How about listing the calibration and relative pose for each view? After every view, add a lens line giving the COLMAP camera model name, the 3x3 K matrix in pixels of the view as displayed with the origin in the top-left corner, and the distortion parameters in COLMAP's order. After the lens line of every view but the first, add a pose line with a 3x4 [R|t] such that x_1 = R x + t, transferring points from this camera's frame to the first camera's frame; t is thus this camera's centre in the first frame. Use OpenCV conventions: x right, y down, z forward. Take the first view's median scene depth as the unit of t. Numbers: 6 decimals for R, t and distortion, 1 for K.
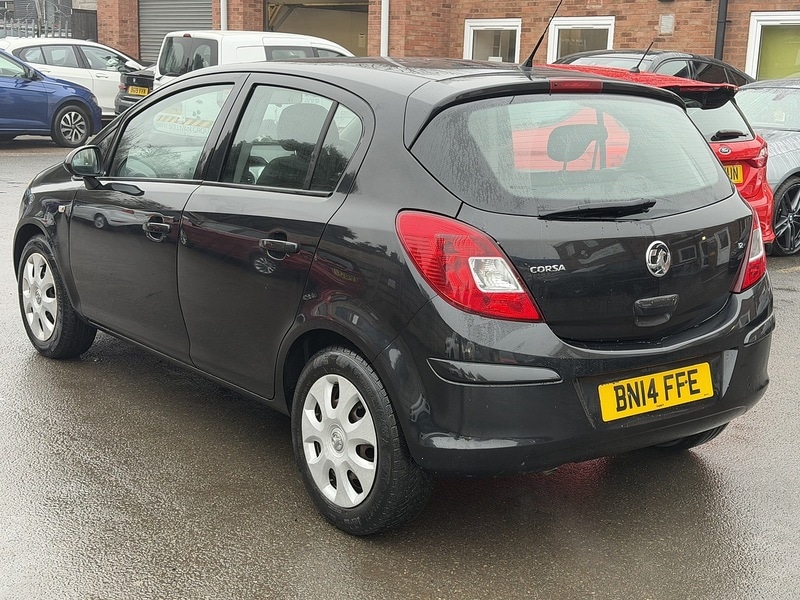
lens RADIAL K [[1210.1, 0, 403.2], [0, 1210.1, 299.9], [0, 0, 1]] dist [0.001184, 0.000000]
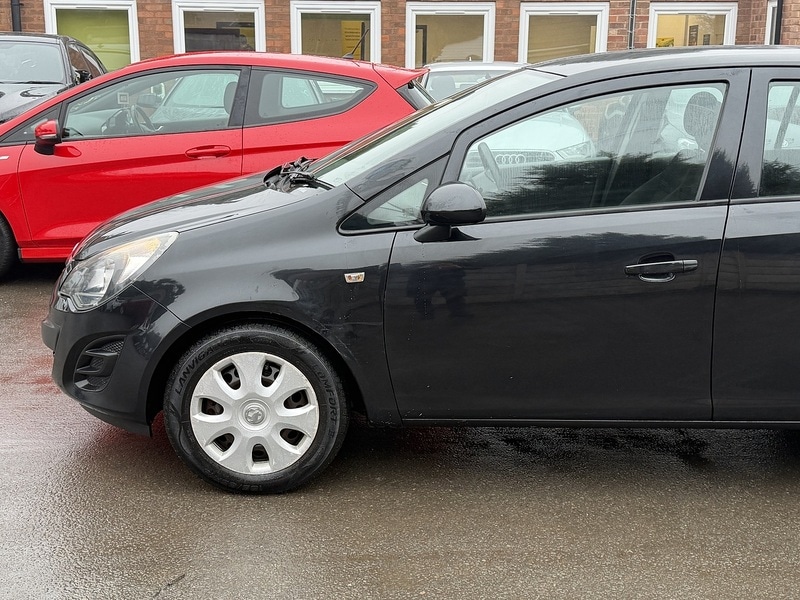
lens RADIAL K [[1036.4, 0, 398.6], [0, 1036.4, 304.5], [0, 0, 1]] dist [0.110603, 0.000000]
pose [[0.618599, -0.209984, 0.757127, -1.017337], [0.171100, 0.976502, 0.131031, -0.189076], [-0.766851, 0.048488, 0.639992, 0.827949]]
